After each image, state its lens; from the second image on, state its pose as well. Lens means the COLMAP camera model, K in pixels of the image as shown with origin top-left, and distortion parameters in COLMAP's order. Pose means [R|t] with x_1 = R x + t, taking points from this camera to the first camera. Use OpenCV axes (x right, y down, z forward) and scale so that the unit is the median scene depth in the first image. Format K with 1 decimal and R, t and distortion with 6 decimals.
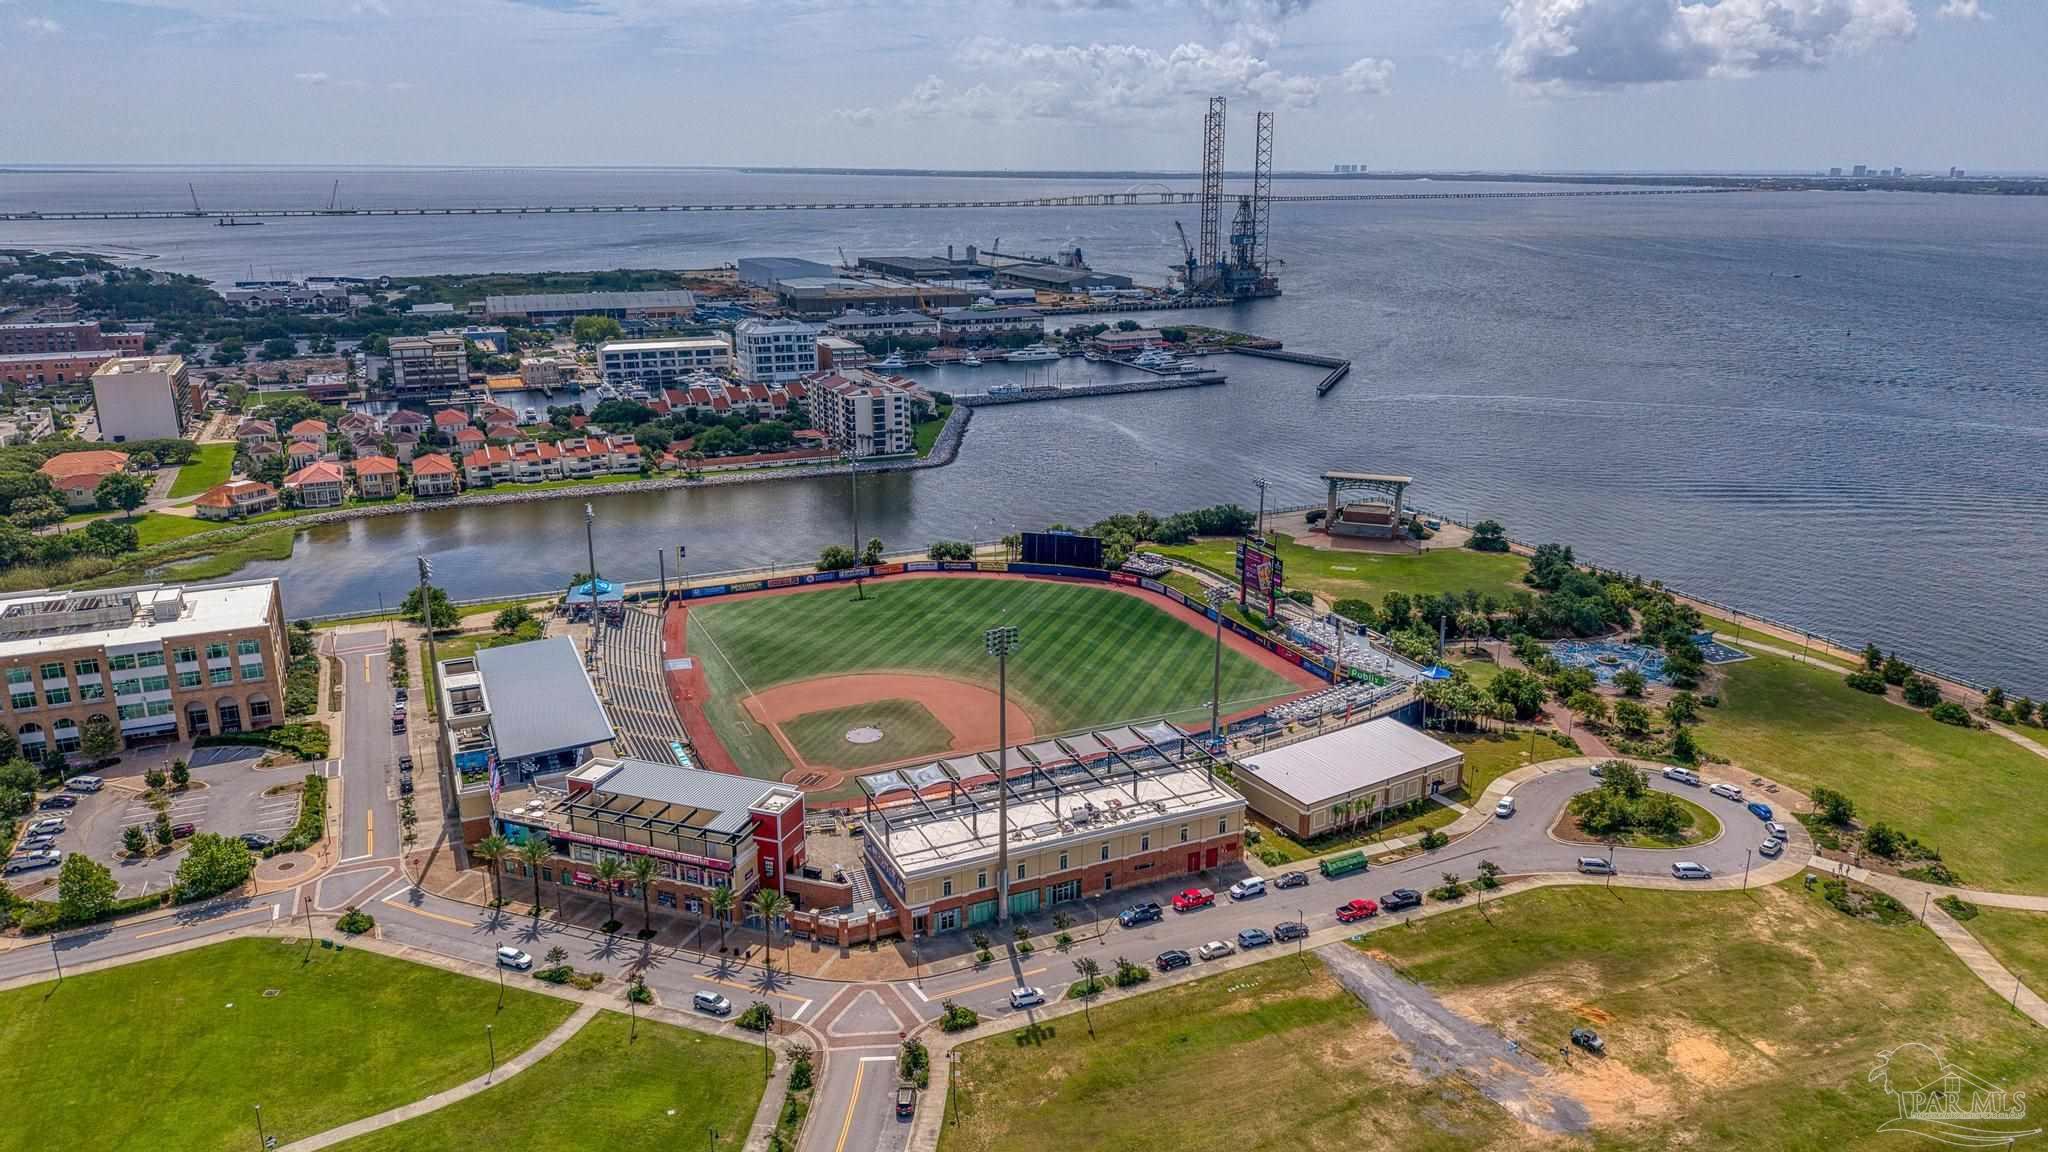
lens RADIAL K [[1370.8, 0, 1015.4], [0, 1370.8, 576.5], [0, 0, 1]] dist [0.030420, -0.031355]
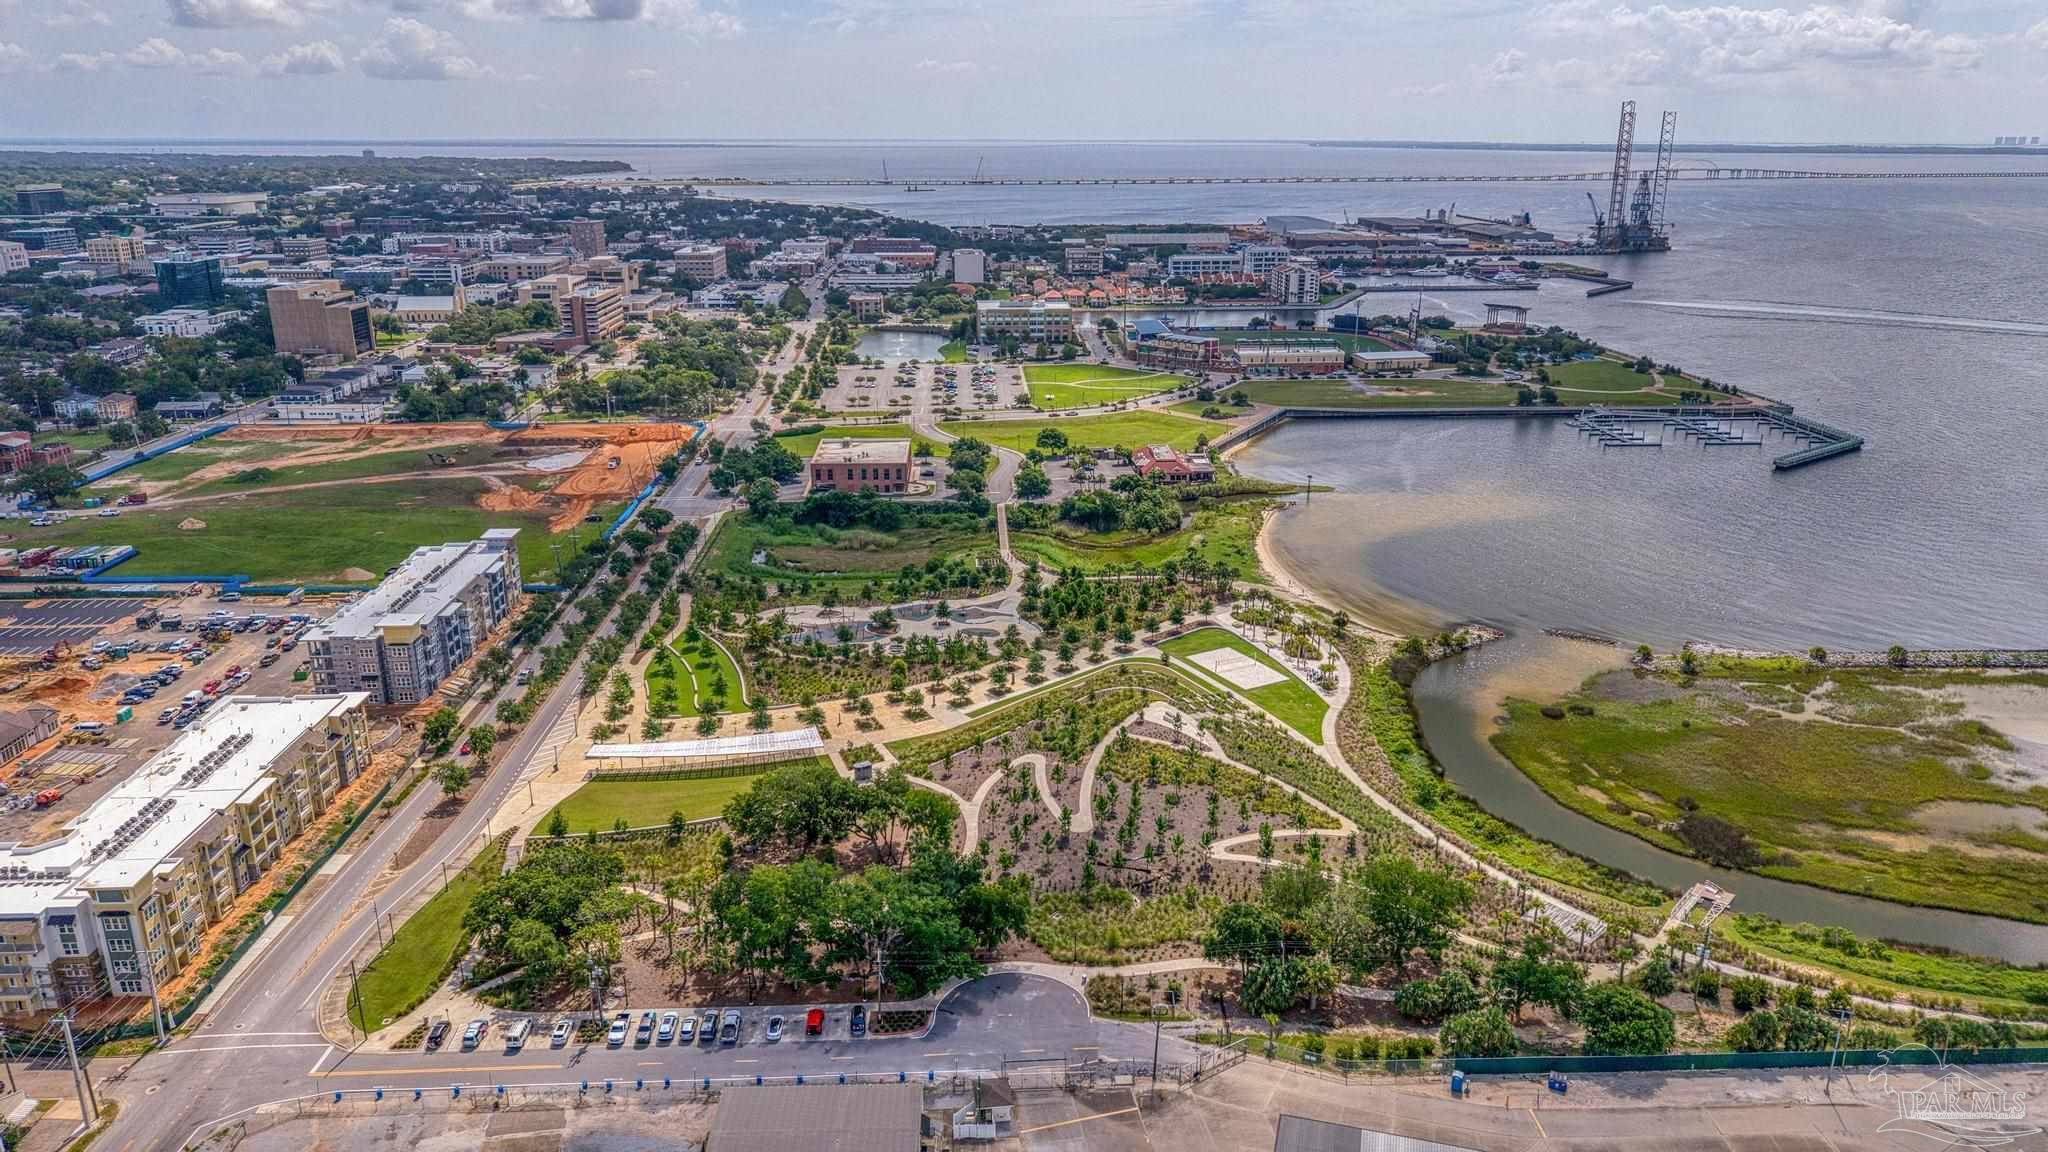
lens RADIAL K [[1370.8, 0, 1026.1], [0, 1370.8, 571.0], [0, 0, 1]] dist [0.030420, -0.031355]
pose [[0.925750, 0.113966, -0.360552, 0.133994], [-0.108481, 0.993465, 0.035488, 0.122441], [0.362240, 0.006260, 0.932064, -0.458697]]
